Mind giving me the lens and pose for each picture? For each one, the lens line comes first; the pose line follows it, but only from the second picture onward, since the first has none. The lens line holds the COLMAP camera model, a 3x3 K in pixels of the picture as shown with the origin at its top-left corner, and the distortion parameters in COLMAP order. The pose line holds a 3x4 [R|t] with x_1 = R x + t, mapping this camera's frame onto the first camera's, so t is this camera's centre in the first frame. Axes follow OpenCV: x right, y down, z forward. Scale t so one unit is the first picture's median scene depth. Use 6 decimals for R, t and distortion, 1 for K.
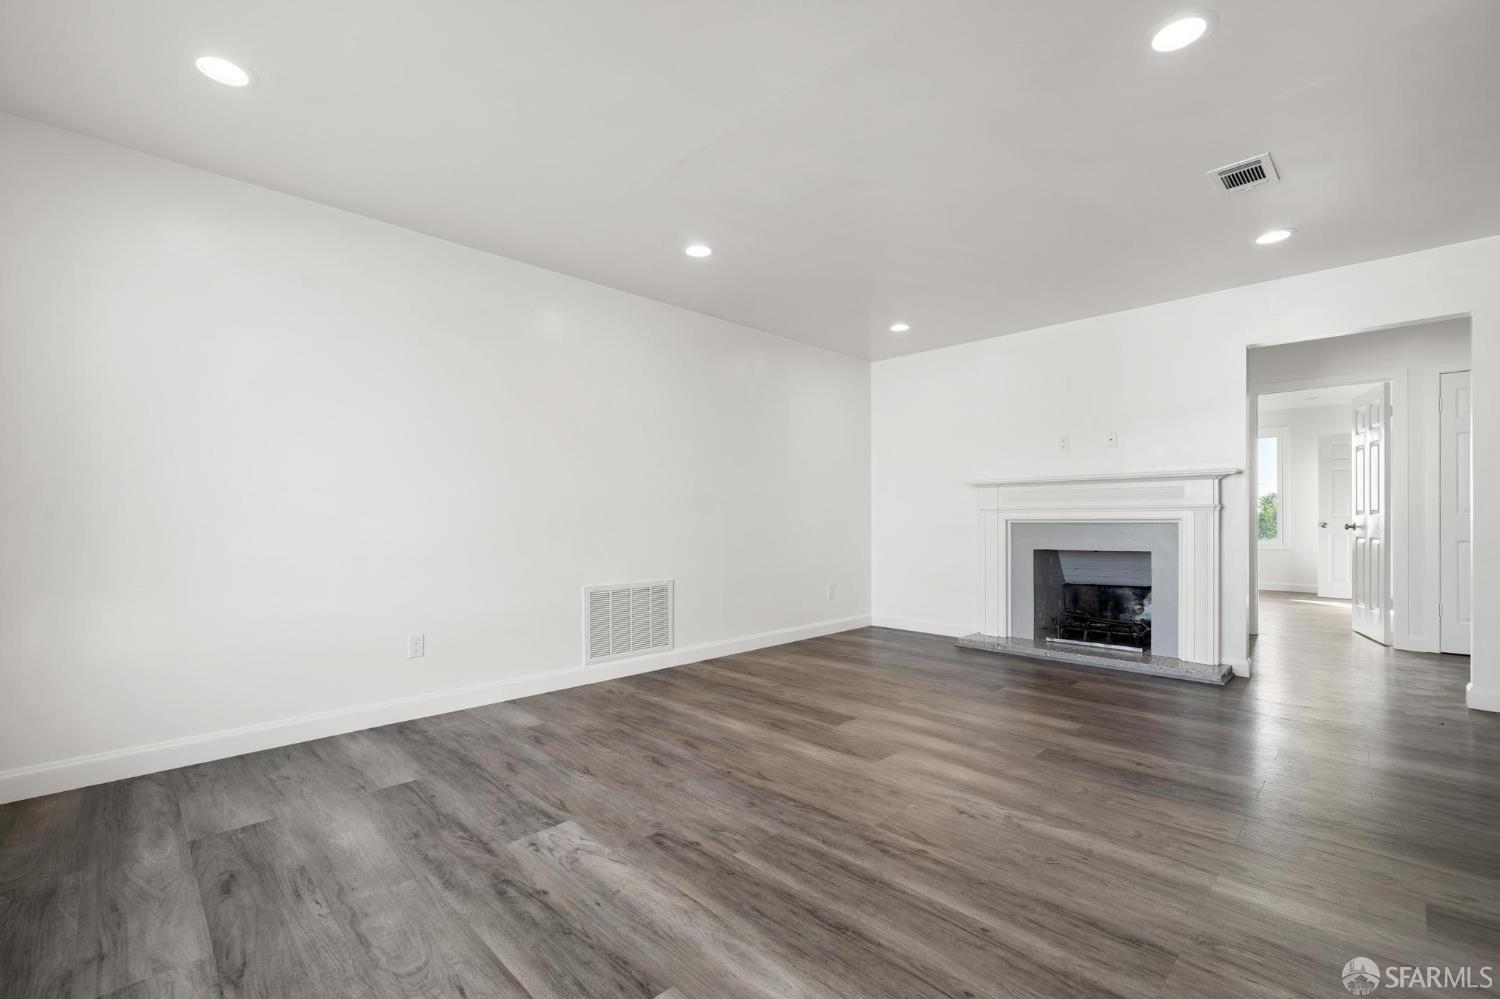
lens RADIAL K [[651.5, 0, 730.5], [0, 651.5, 522.3], [0, 0, 1]] dist [-0.000303, 0.000061]
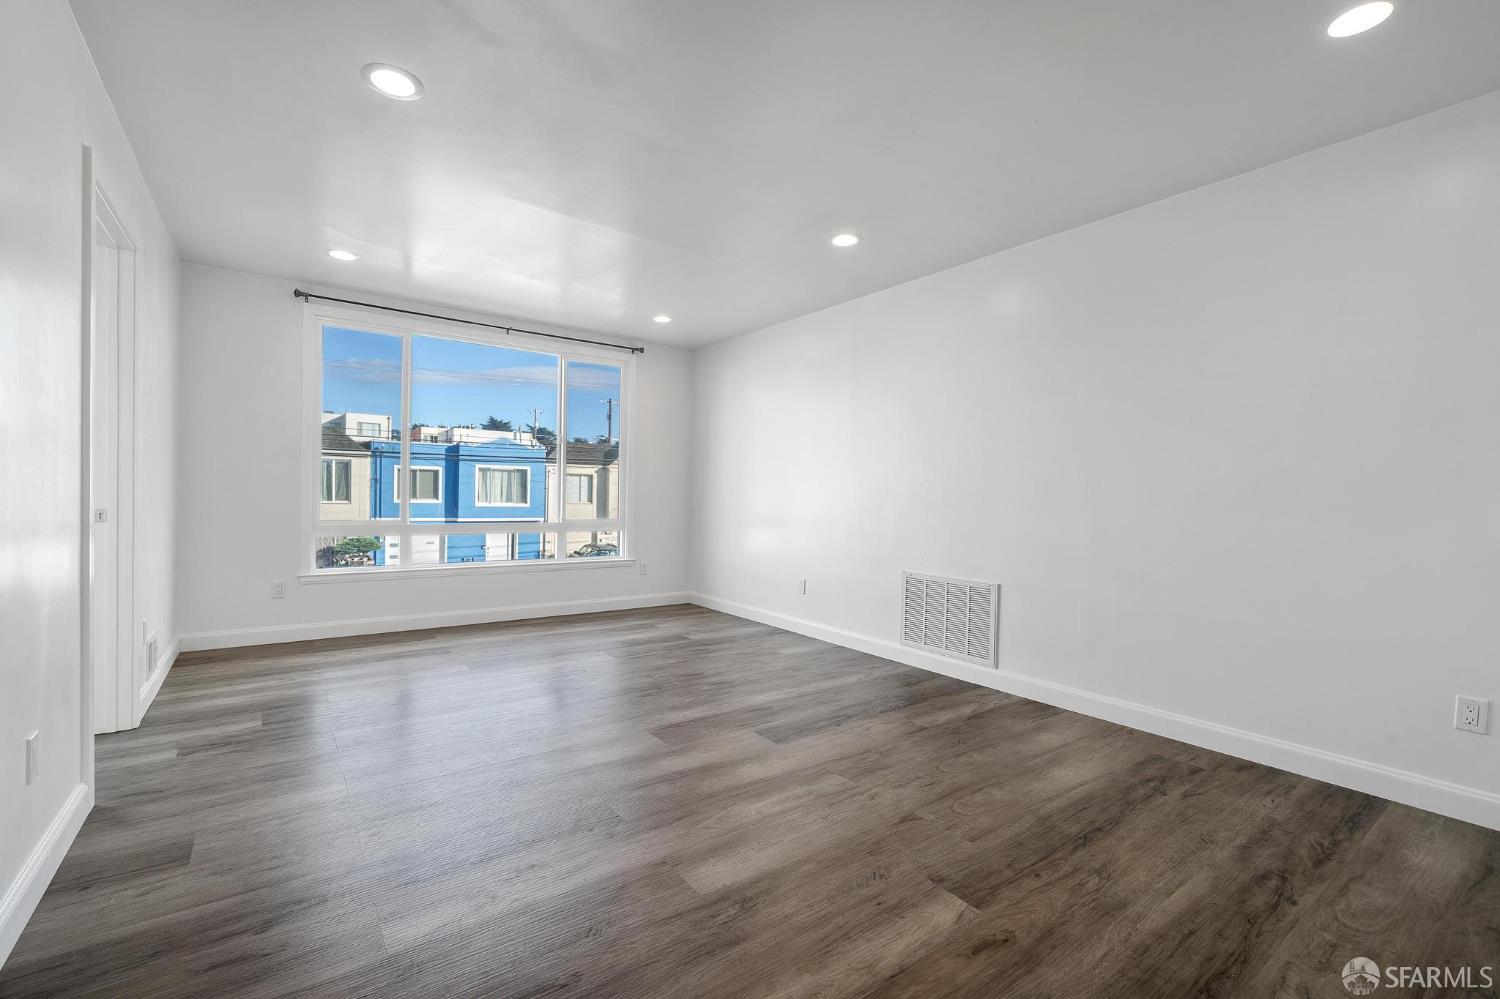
lens RADIAL K [[621.9, 0, 749.7], [0, 621.9, 503.6], [0, 0, 1]] dist [-0.000229, 0.000088]
pose [[-0.133232, 0.004154, -0.991076, 1.176825], [-0.025817, 0.999637, 0.007661, -0.023716], [0.990749, 0.026607, -0.133076, 1.243865]]
